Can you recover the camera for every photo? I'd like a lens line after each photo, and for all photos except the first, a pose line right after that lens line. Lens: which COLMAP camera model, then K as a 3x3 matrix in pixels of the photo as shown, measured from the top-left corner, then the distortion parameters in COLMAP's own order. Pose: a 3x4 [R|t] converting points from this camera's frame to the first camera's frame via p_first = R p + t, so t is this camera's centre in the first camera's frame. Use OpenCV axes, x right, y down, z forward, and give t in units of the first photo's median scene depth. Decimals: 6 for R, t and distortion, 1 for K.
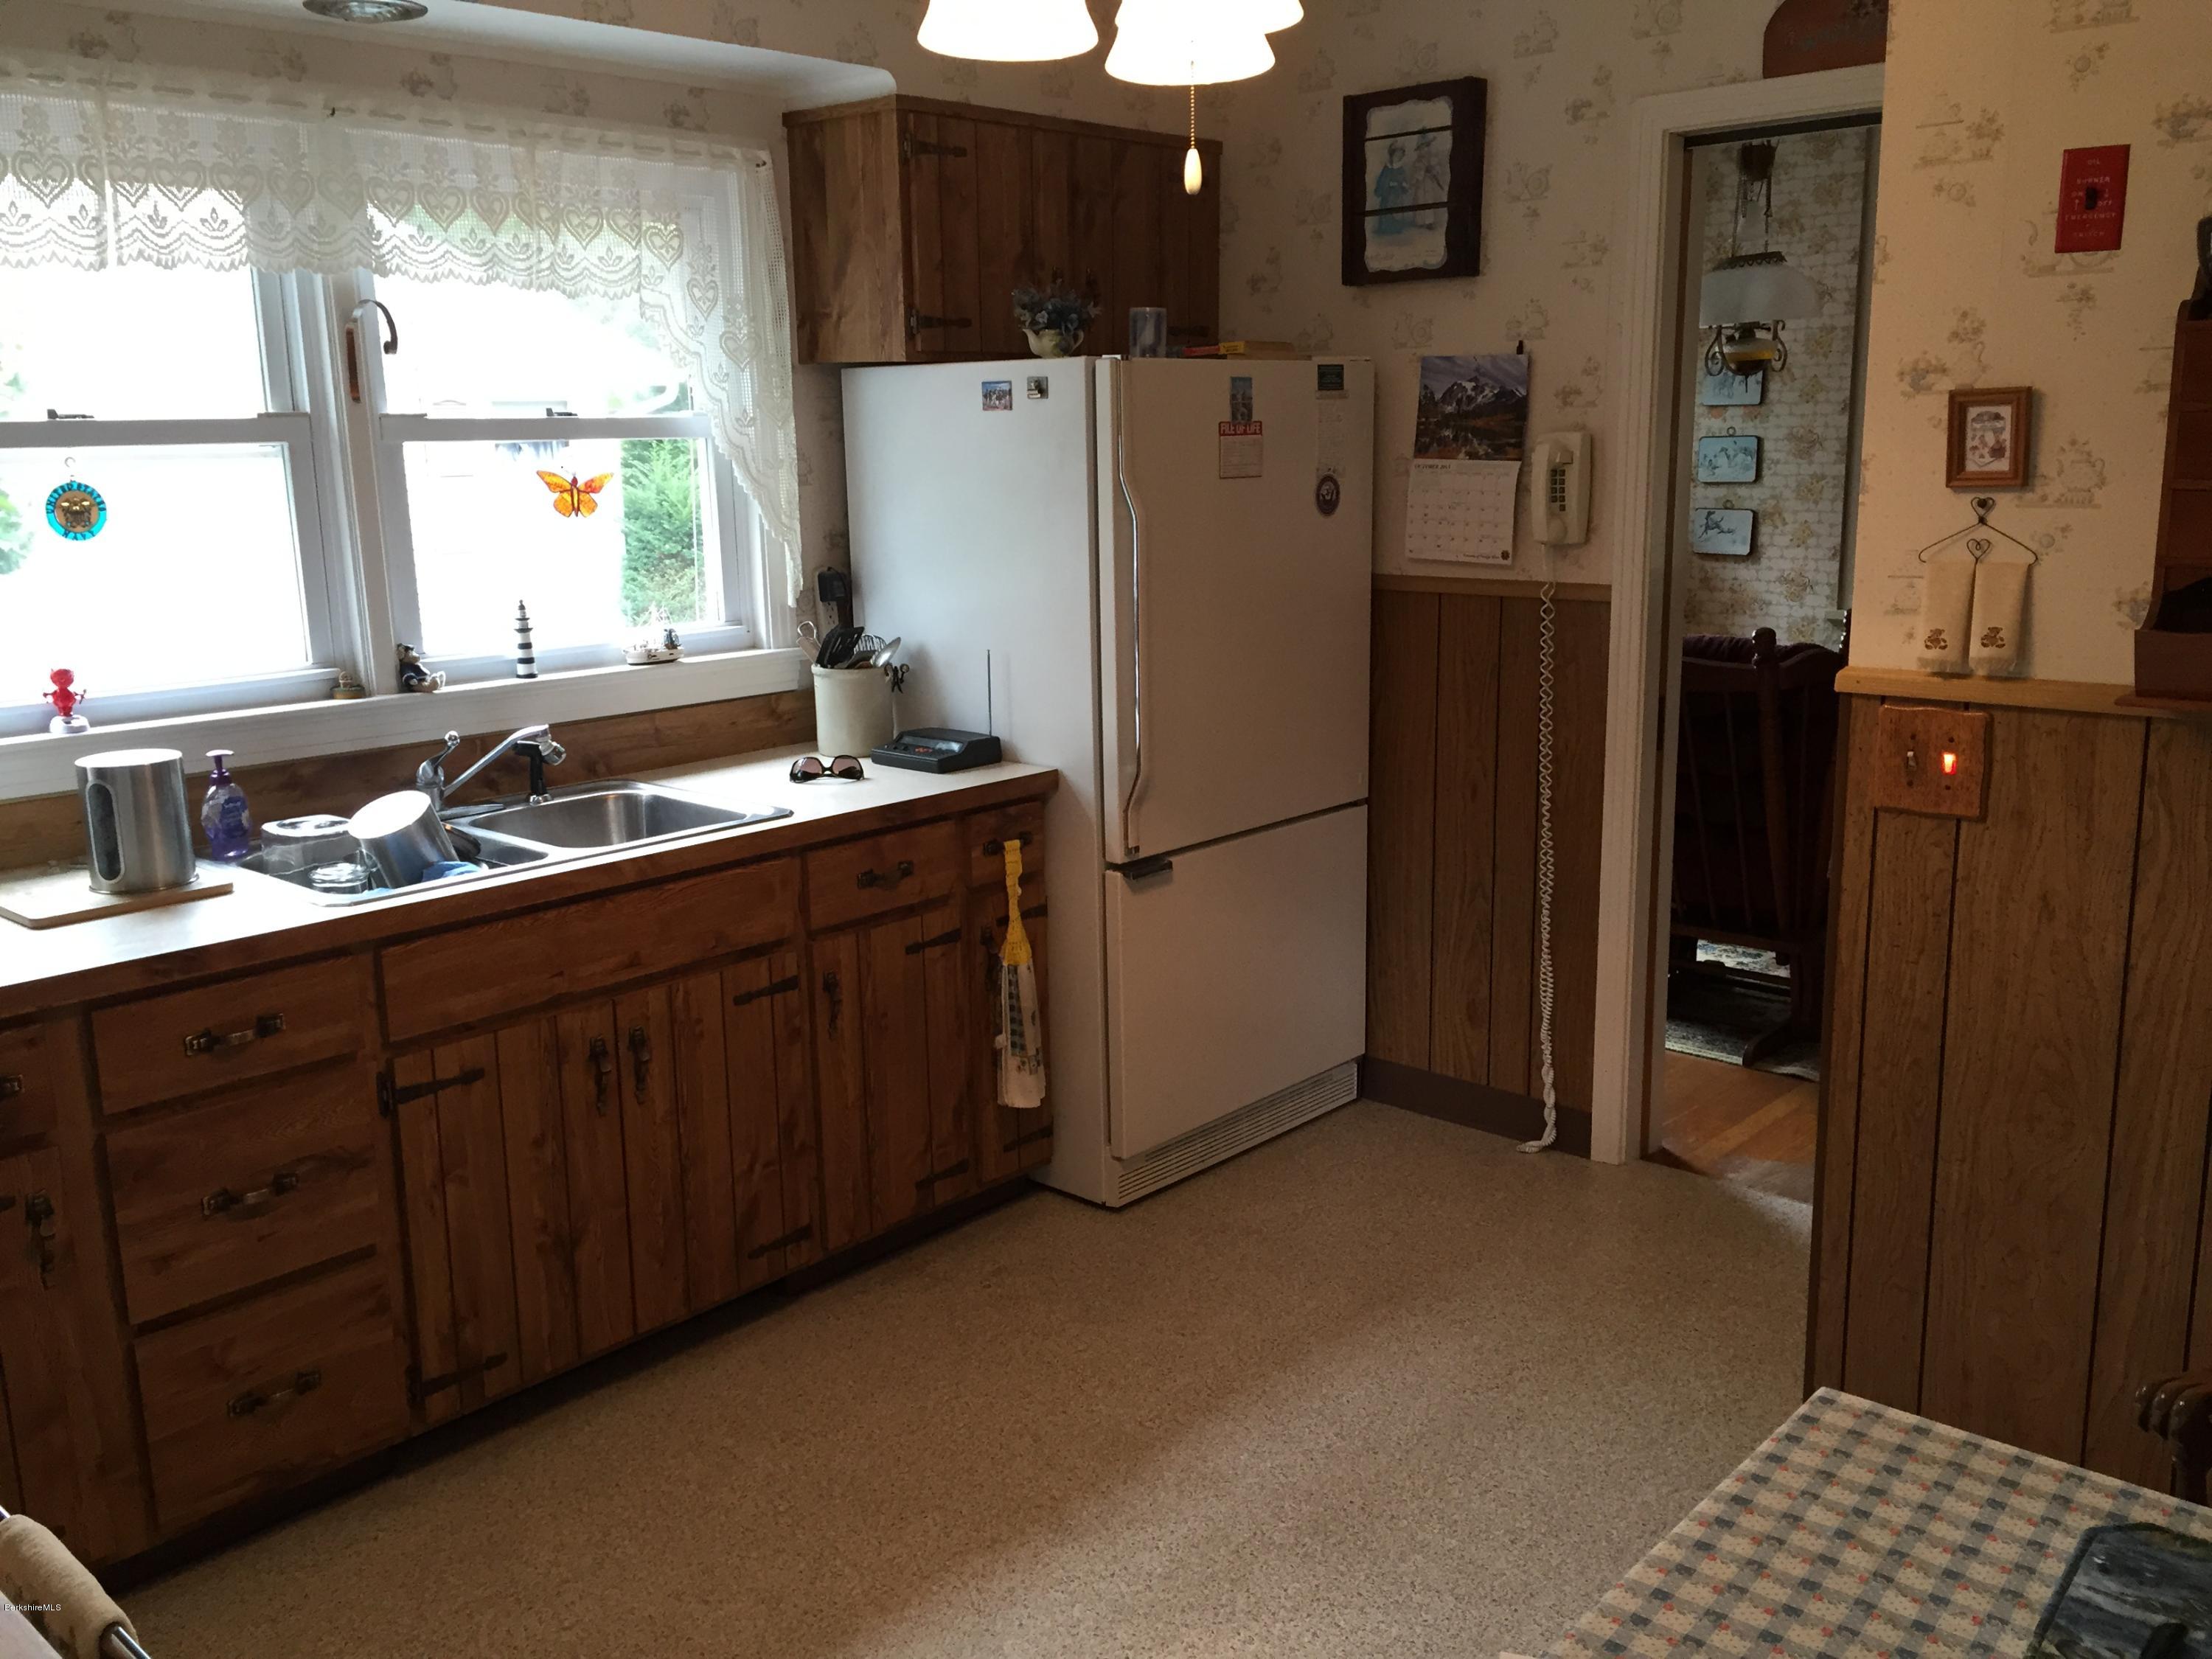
lens RADIAL K [[1924.9, 0, 1098.5], [0, 1924.9, 828.1], [0, 0, 1]] dist [0.078586, -0.083262]
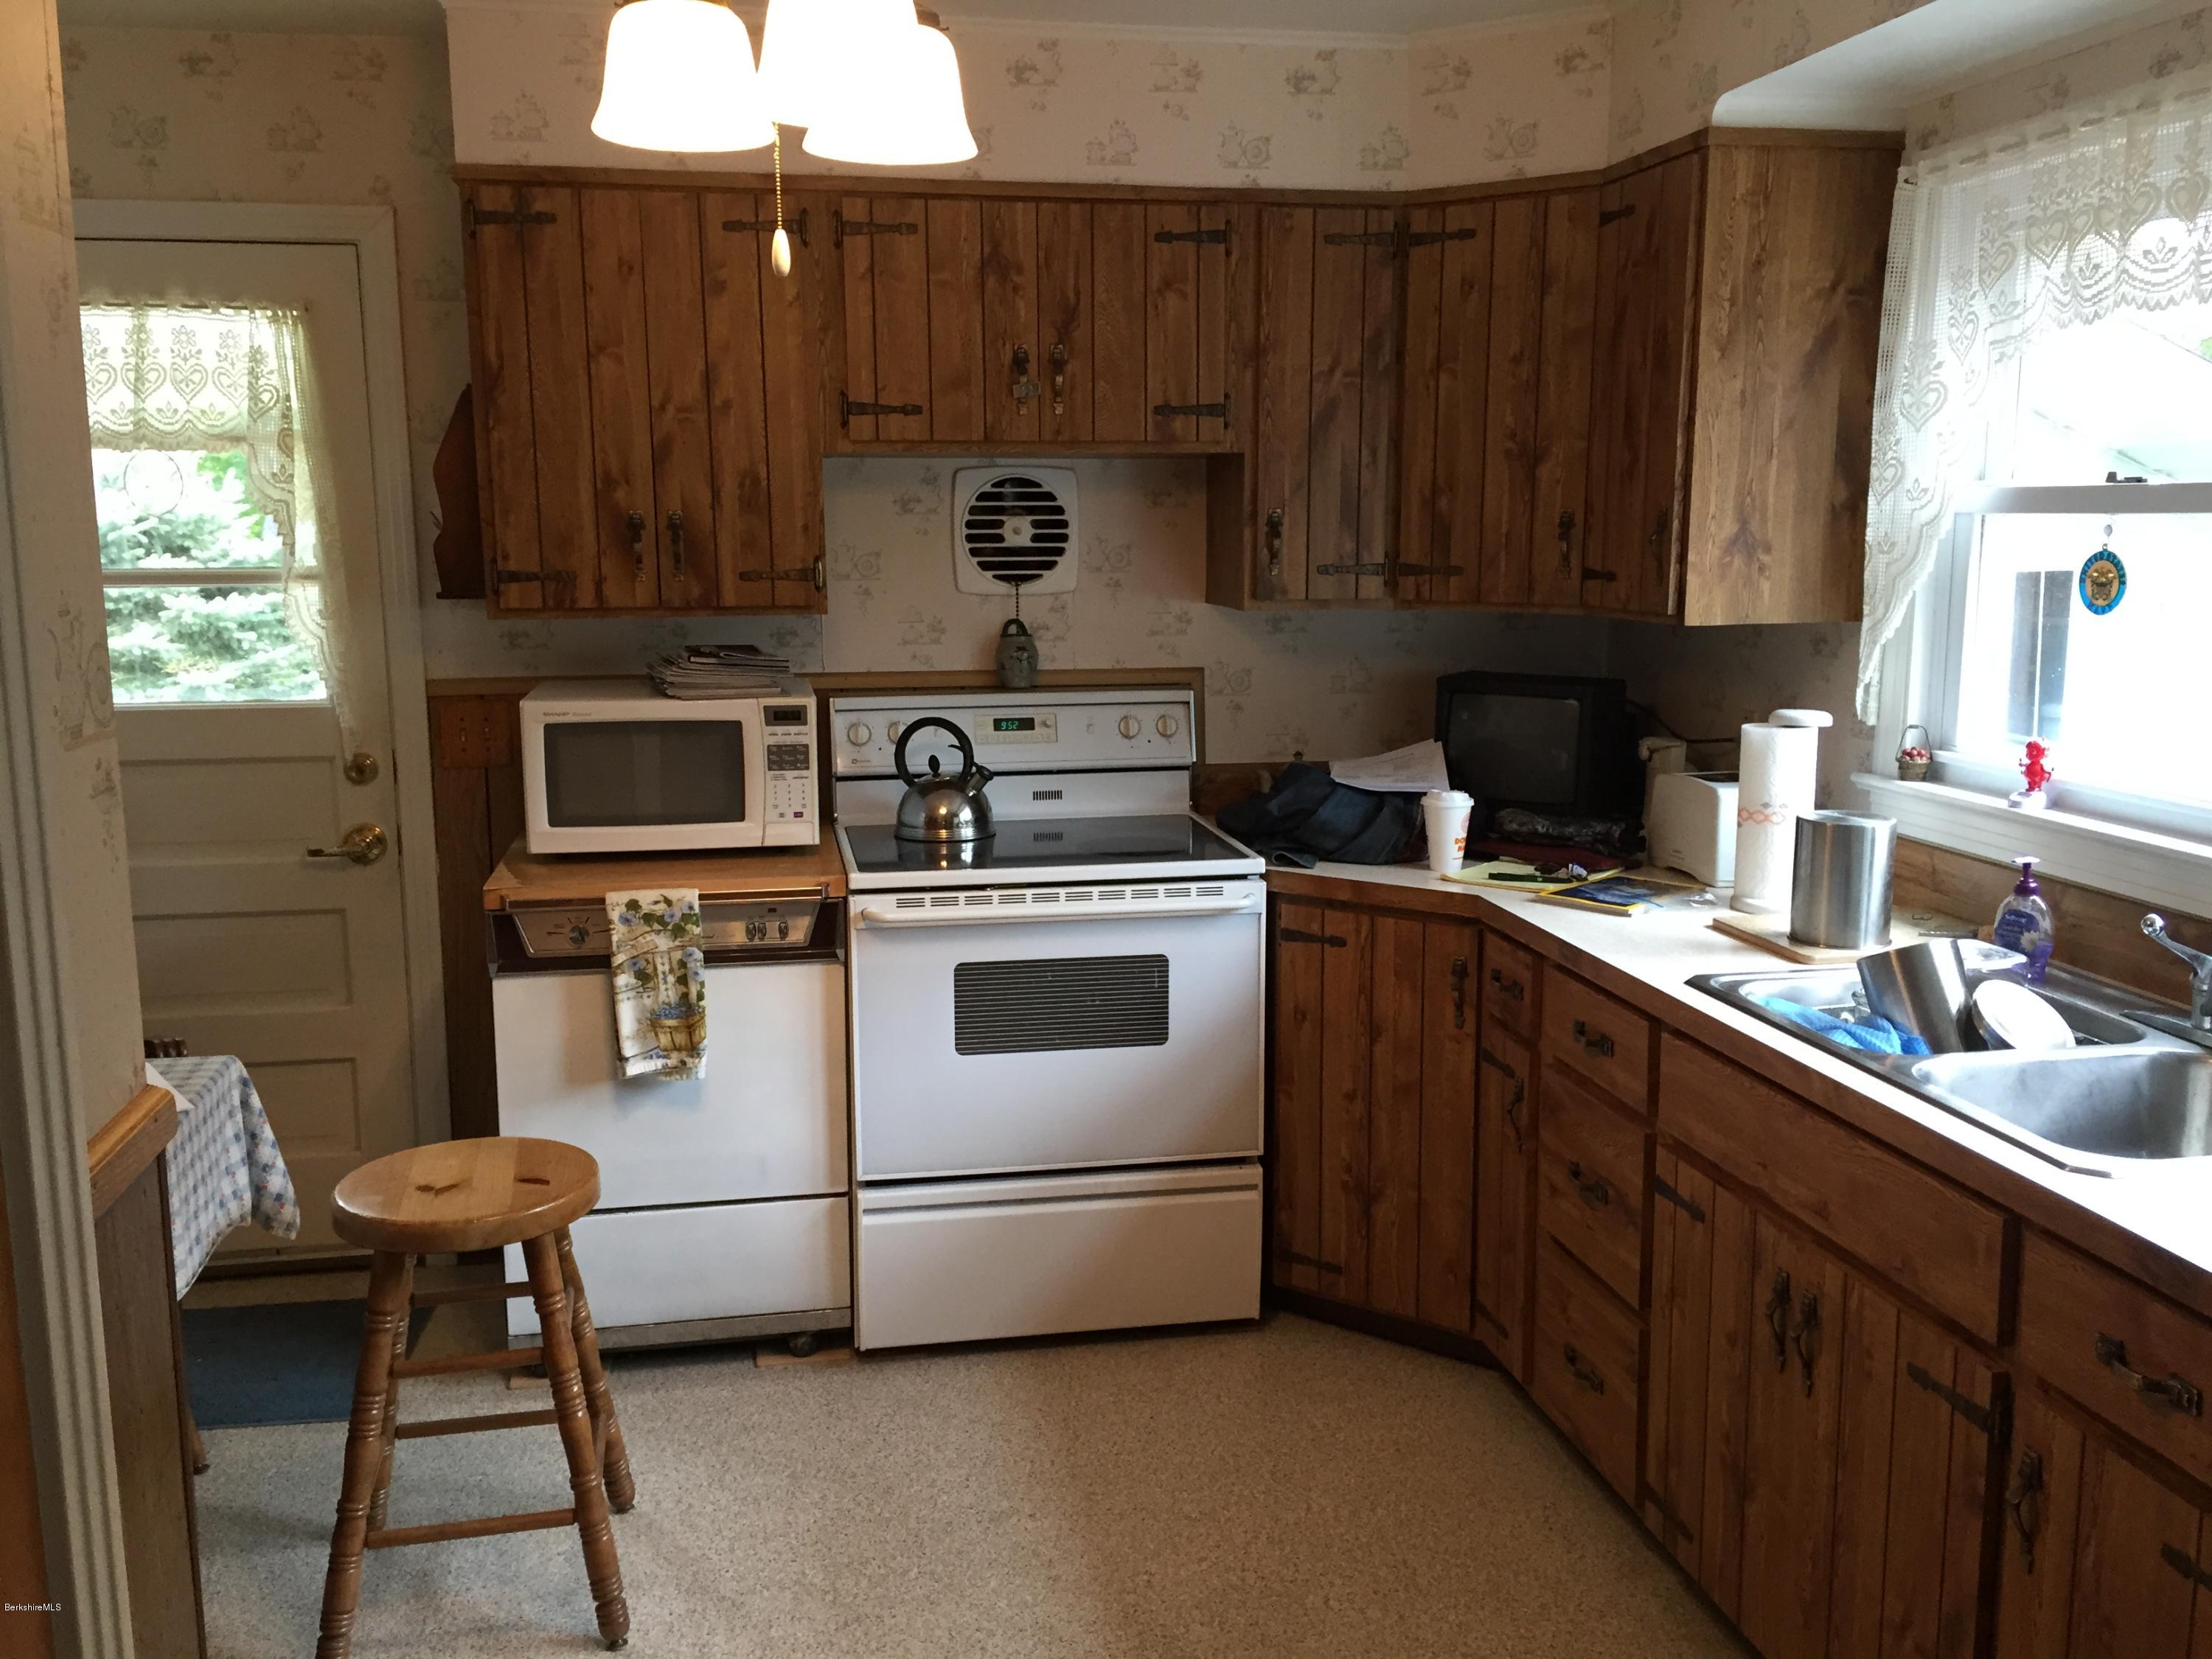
lens RADIAL K [[1924.9, 0, 1095.5], [0, 1924.9, 826.5], [0, 0, 1]] dist [0.078586, -0.083262]
pose [[-0.579759, 0.162791, -0.798360, 0.505951], [-0.158089, 0.938743, 0.306218, -0.260408], [0.799304, 0.303745, -0.518509, 1.129408]]
